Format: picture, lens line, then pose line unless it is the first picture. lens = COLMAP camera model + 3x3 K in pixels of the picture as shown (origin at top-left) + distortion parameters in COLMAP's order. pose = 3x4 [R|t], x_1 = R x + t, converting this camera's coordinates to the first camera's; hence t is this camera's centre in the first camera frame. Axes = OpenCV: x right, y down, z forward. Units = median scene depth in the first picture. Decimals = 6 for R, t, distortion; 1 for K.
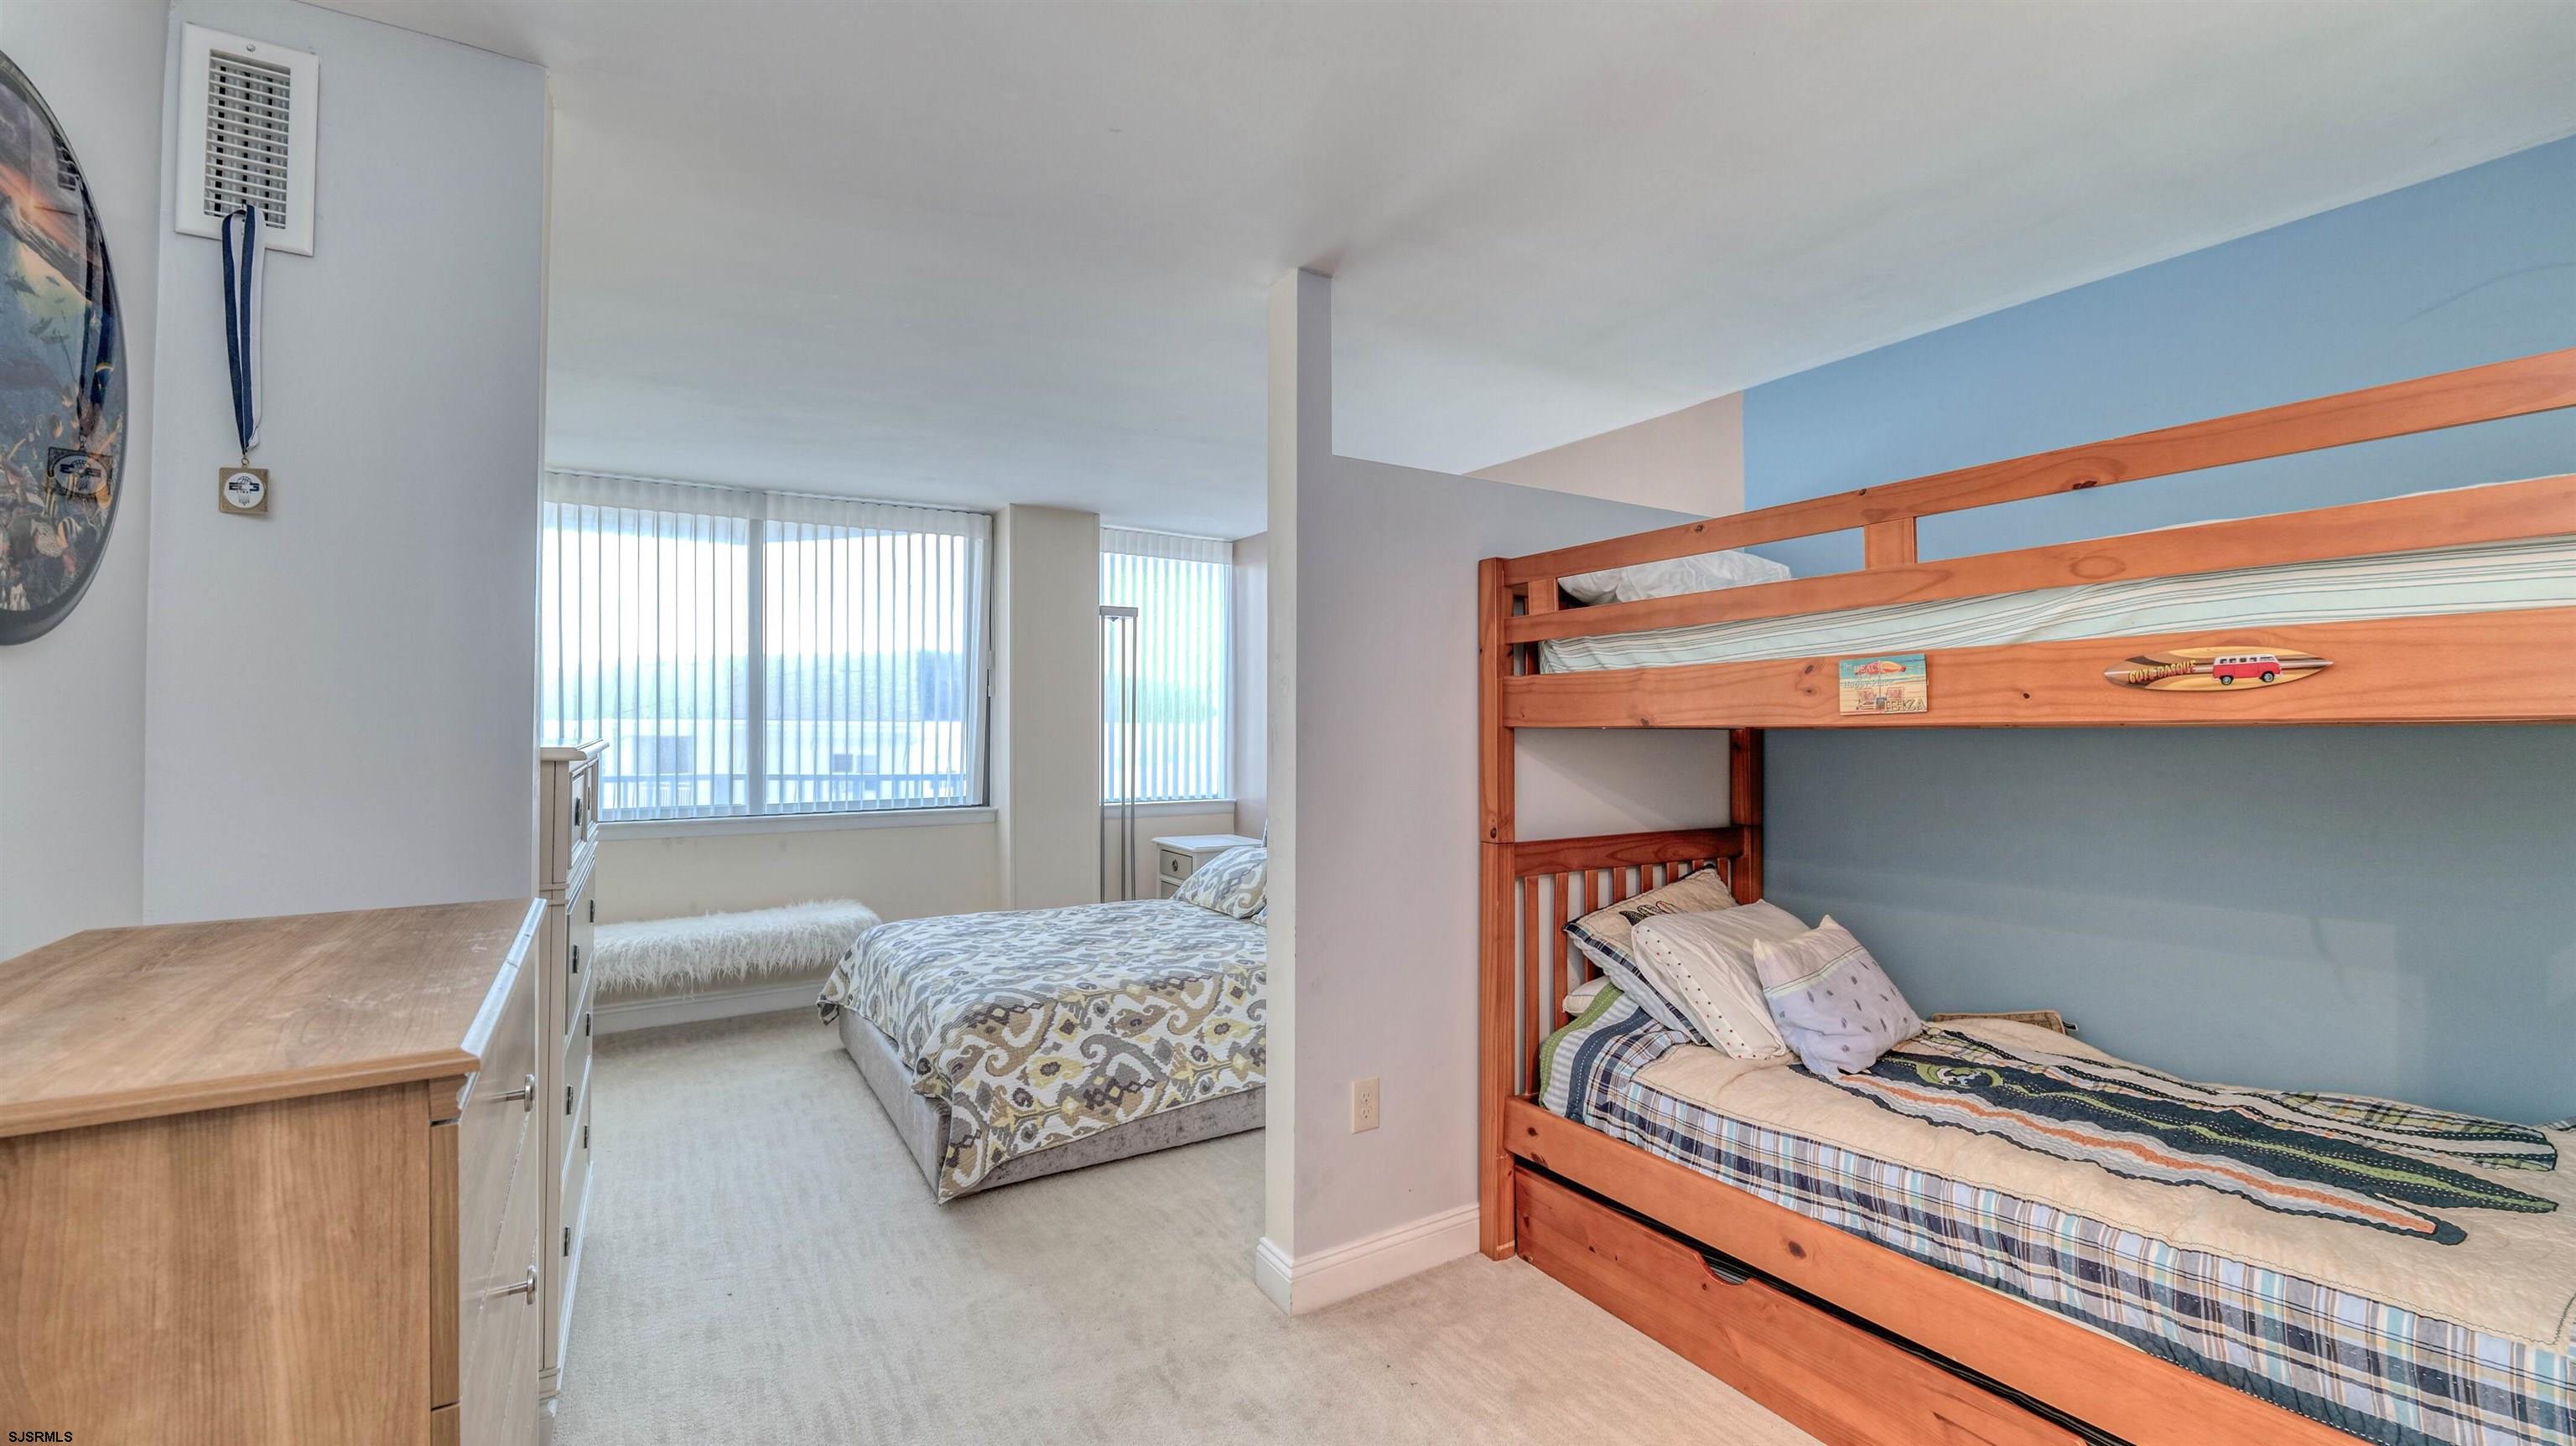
lens RADIAL K [[1045.8, 0, 1272.6], [0, 1045.8, 716.5], [0, 0, 1]] dist [-0.014282, 0.001247]
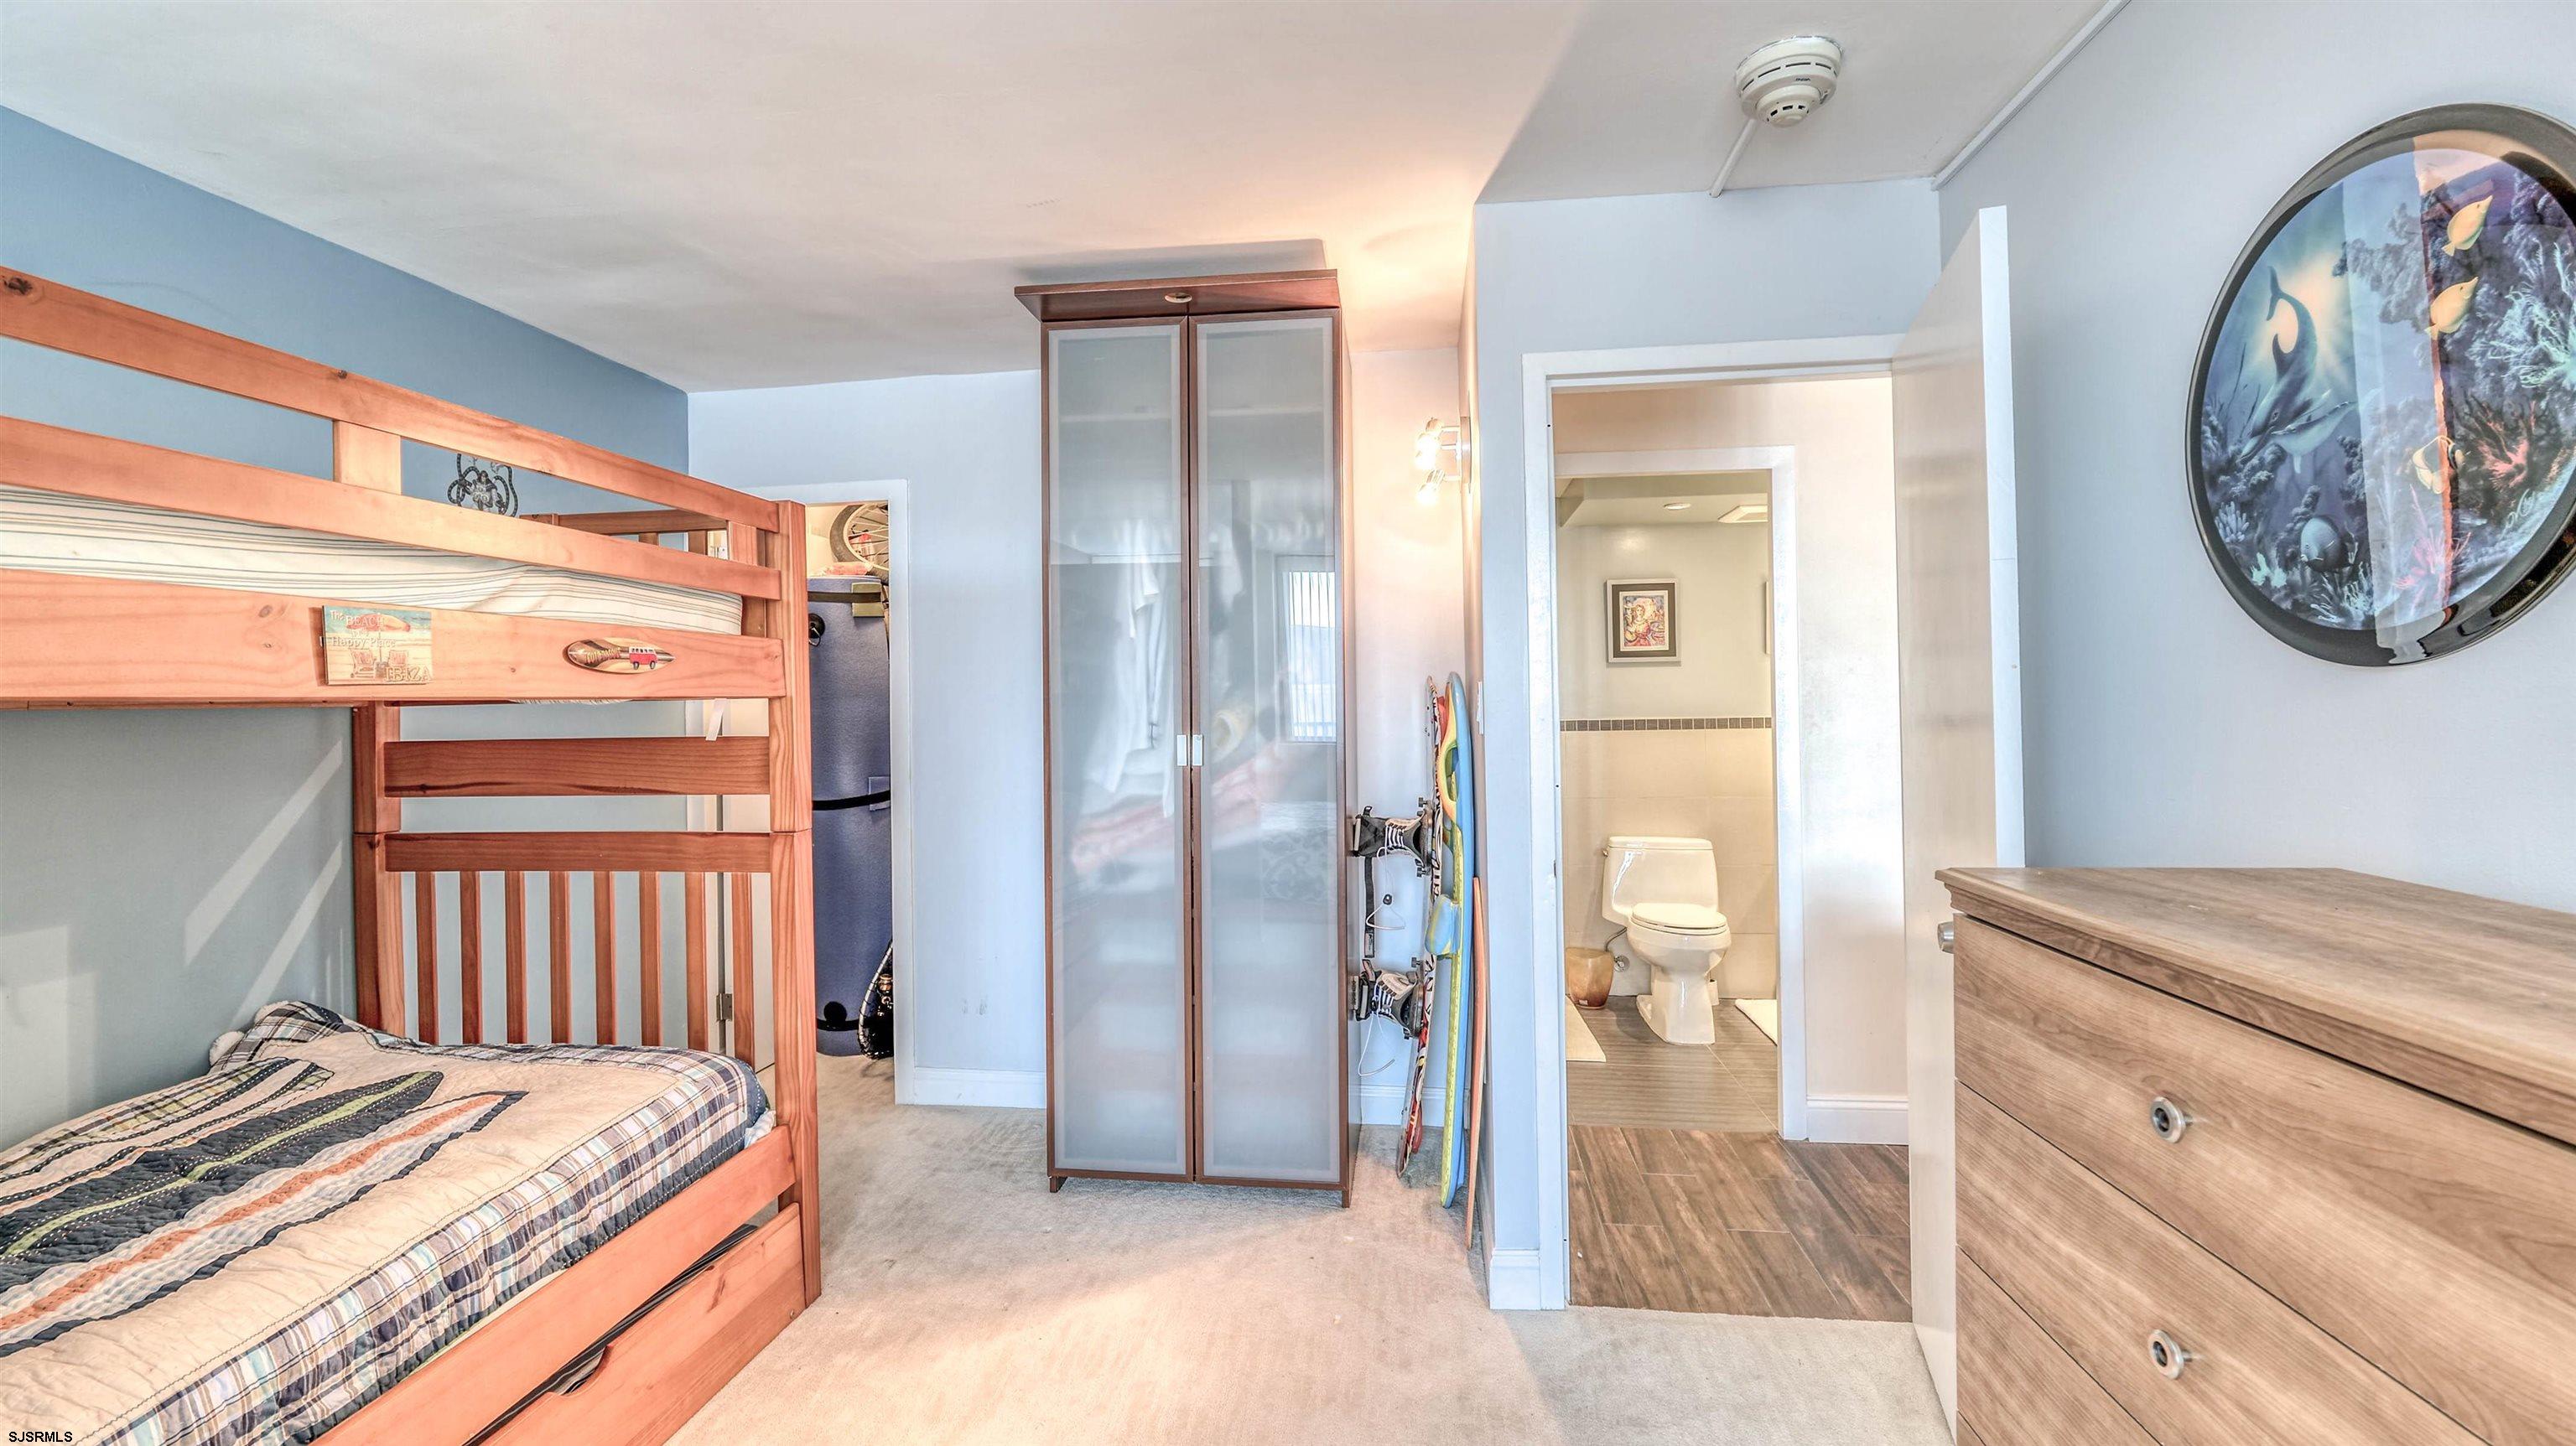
lens RADIAL K [[1096.6, 0, 1286.2], [0, 1096.6, 704.0], [0, 0, 1]] dist [-0.012929, 0.000266]
pose [[-0.782489, 0.010722, 0.622571, -0.184844], [0.005947, 0.999935, -0.009747, 0.010456], [-0.622635, -0.003925, -0.782502, 0.540615]]
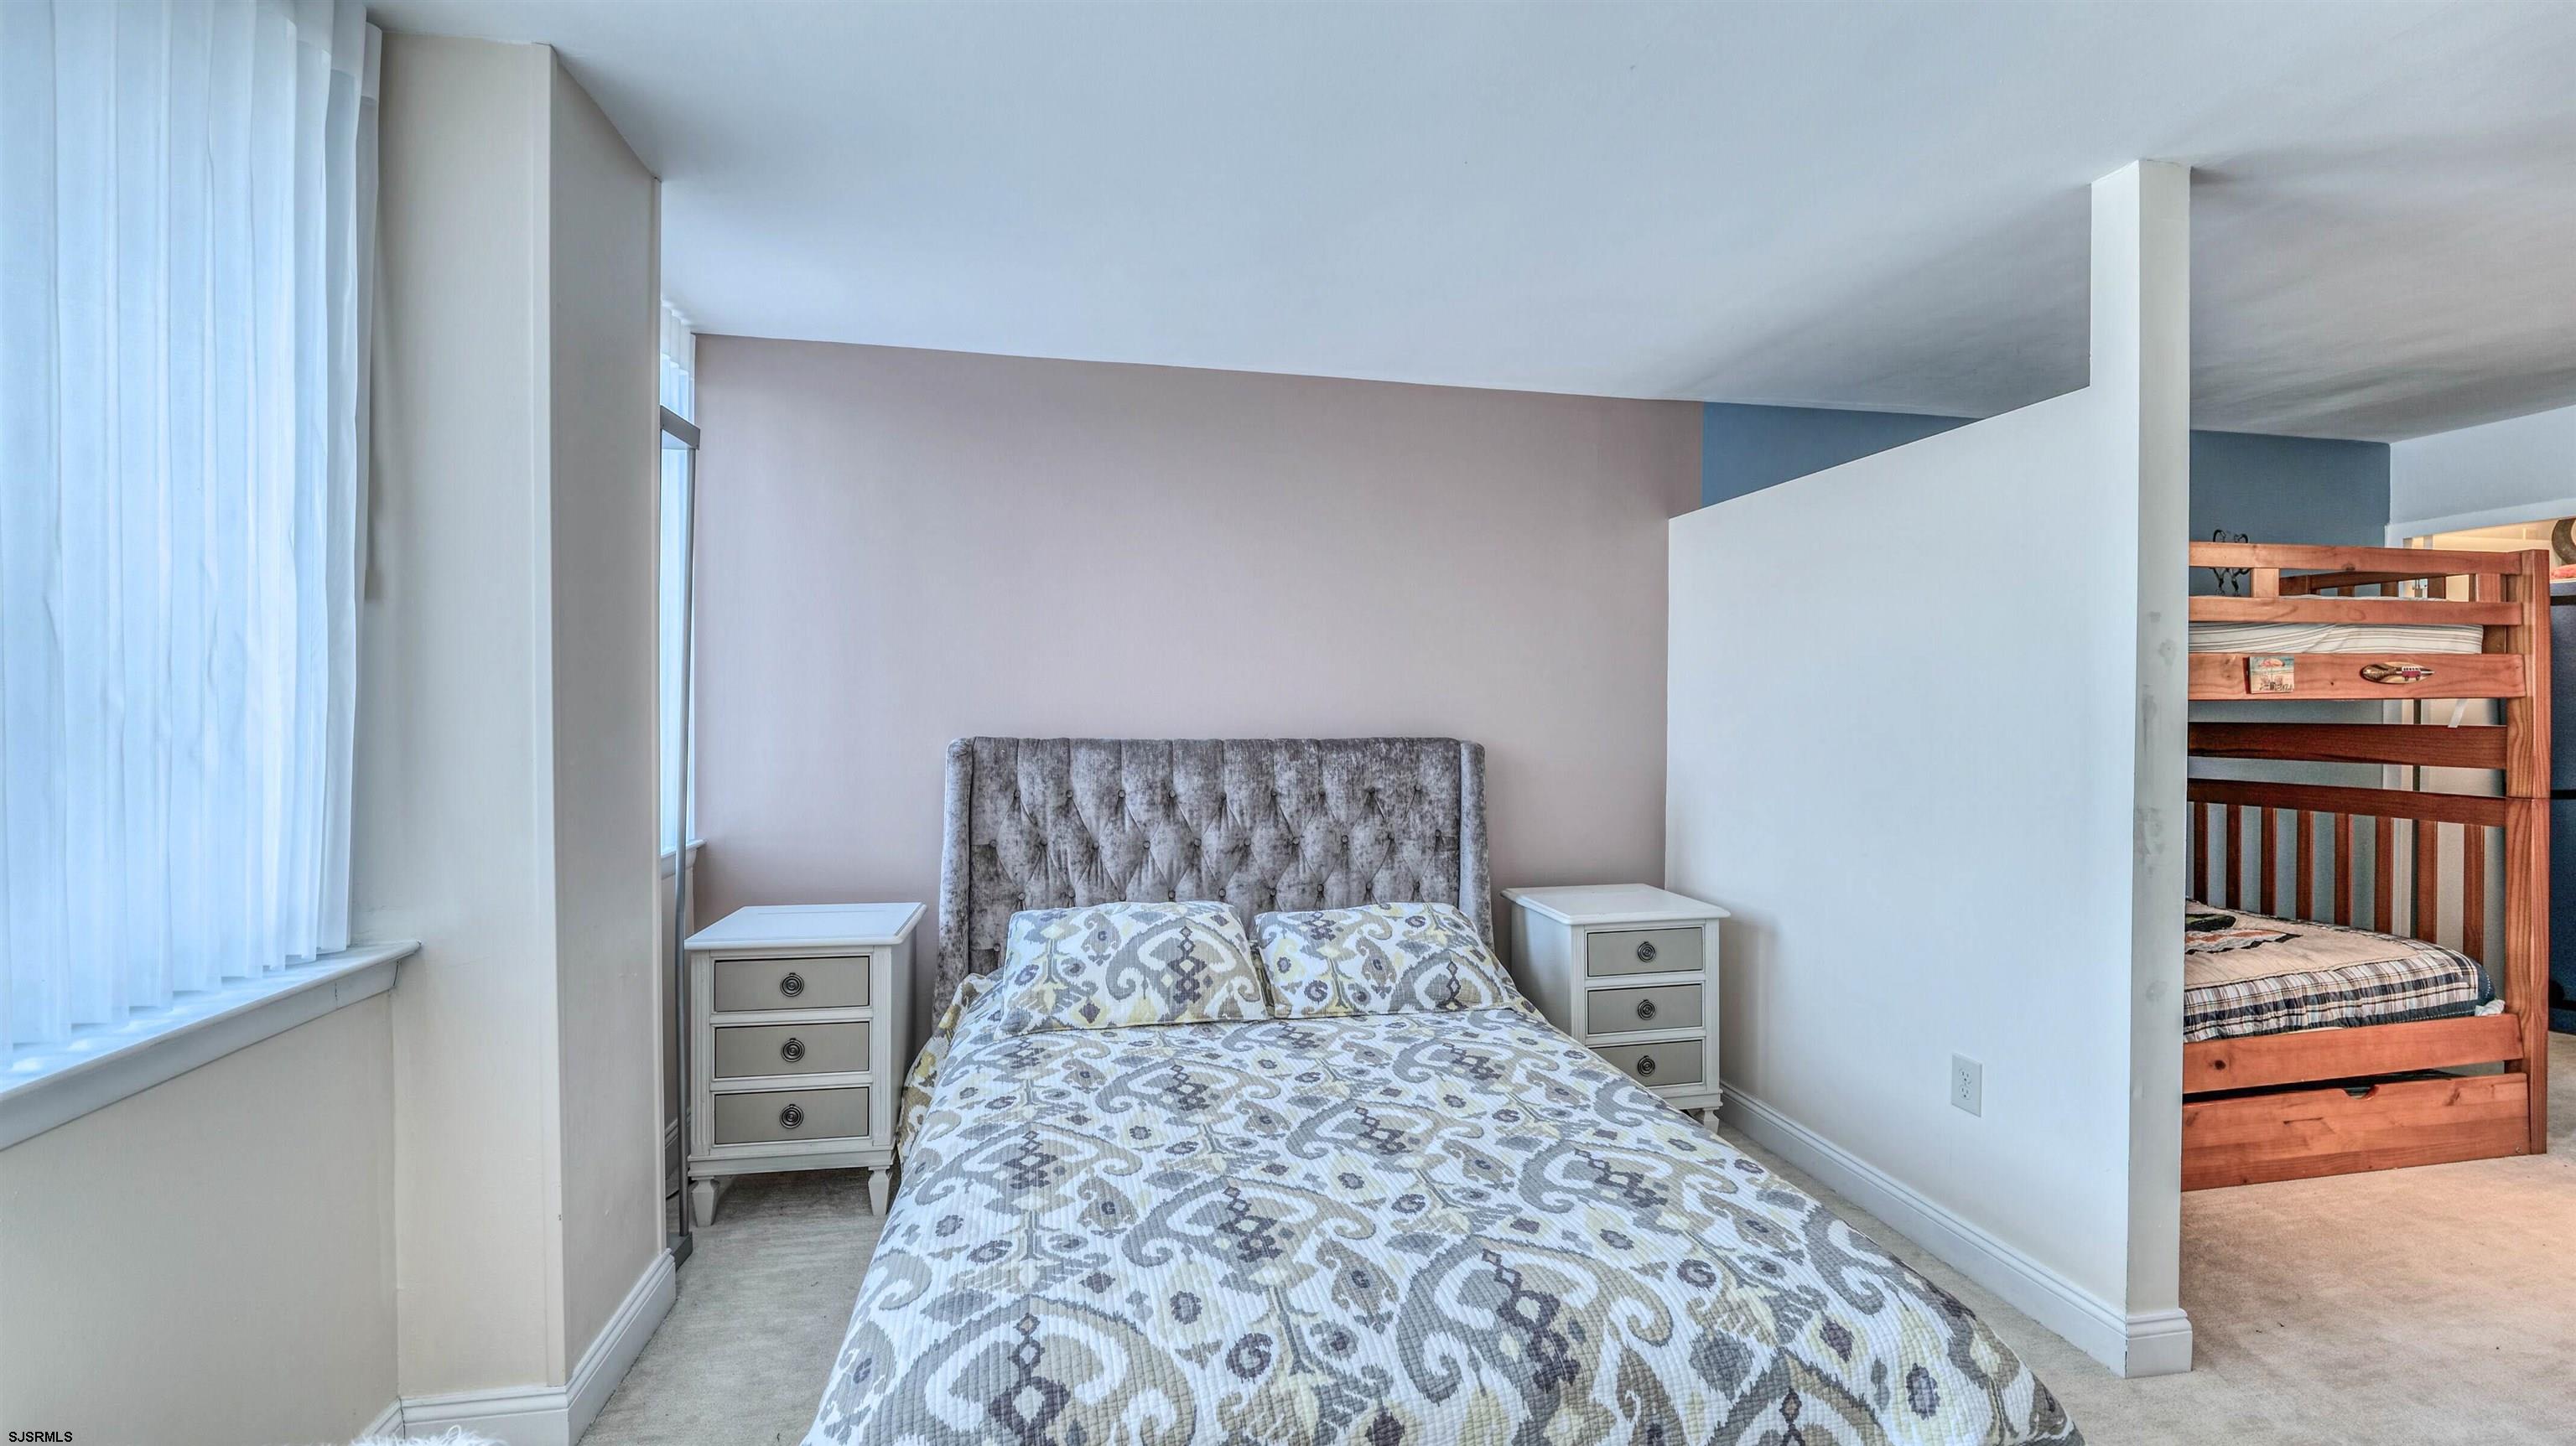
lens RADIAL K [[1045.8, 0, 1268.9], [0, 1045.8, 716.1], [0, 0, 1]] dist [-0.014282, 0.001247]
pose [[0.361427, -0.010032, 0.932346, -0.624102], [-0.008098, 0.999871, 0.013898, 0.010286], [-0.932365, -0.012573, 0.361299, 0.823894]]
